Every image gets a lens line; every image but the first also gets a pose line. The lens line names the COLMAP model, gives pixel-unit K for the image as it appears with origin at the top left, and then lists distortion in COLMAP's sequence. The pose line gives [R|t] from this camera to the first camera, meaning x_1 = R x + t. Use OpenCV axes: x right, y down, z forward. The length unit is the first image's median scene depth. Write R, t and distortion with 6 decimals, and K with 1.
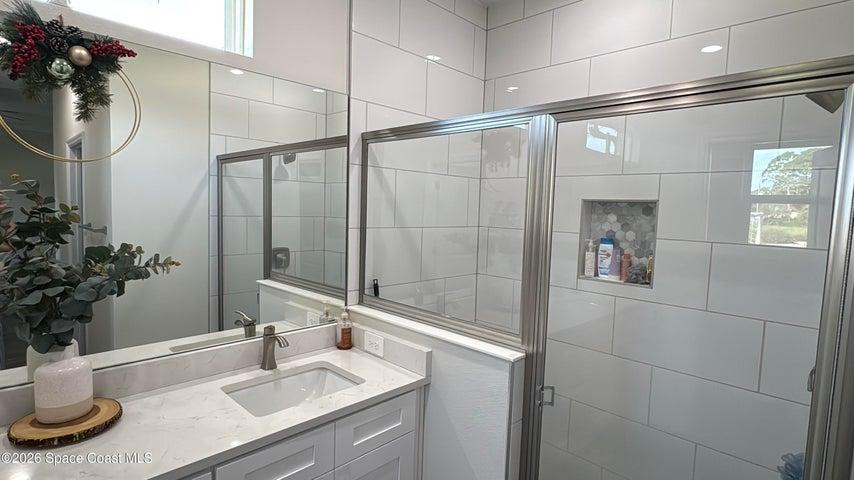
lens RADIAL K [[440.2, 0, 427.0], [0, 440.2, 240.0], [0, 0, 1]] dist [0.002585, 0.000017]
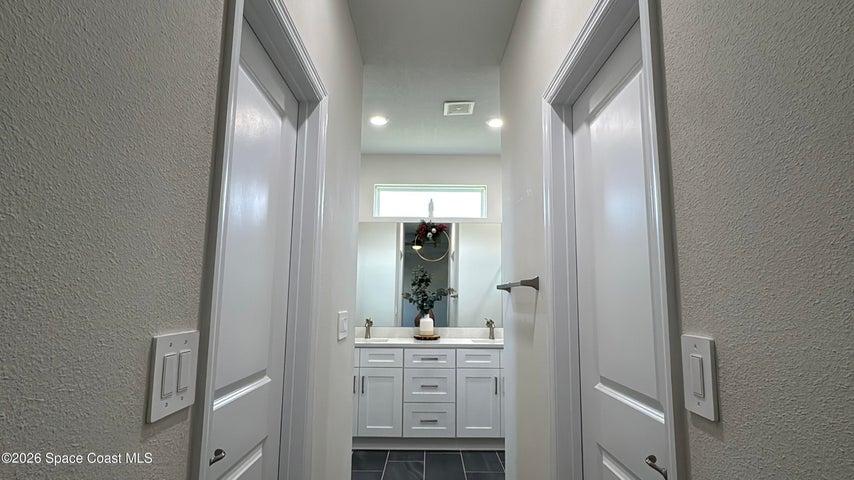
lens RADIAL K [[440.2, 0, 427.0], [0, 440.2, 240.0], [0, 0, 1]] dist [0.002585, 0.000017]
pose [[0.704329, -0.122138, -0.699288, 1.118245], [-0.038945, 0.976955, -0.209862, 0.269943], [0.708805, 0.175045, 0.683341, -0.979729]]
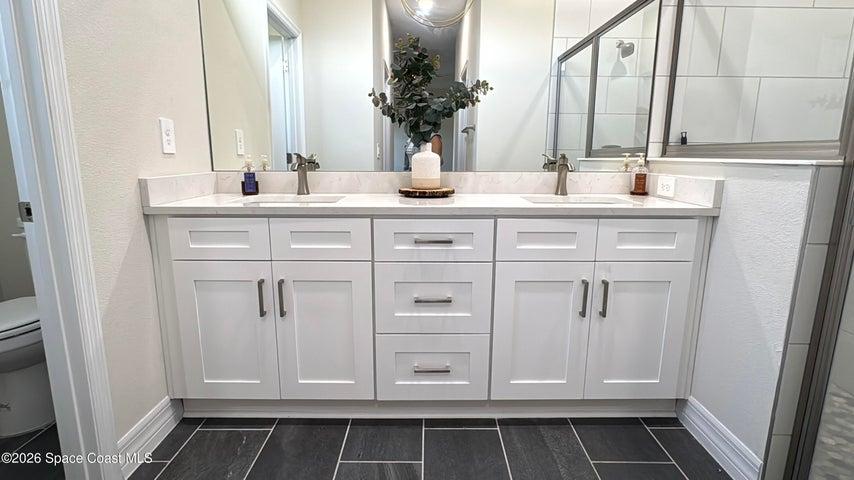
lens RADIAL K [[440.2, 0, 427.0], [0, 440.2, 240.0], [0, 0, 1]] dist [0.002585, 0.000017]
pose [[0.705307, 0.104728, -0.701123, 0.218851], [-0.034071, 0.992892, 0.114036, 0.277199], [0.708082, -0.056542, 0.703863, -0.086629]]
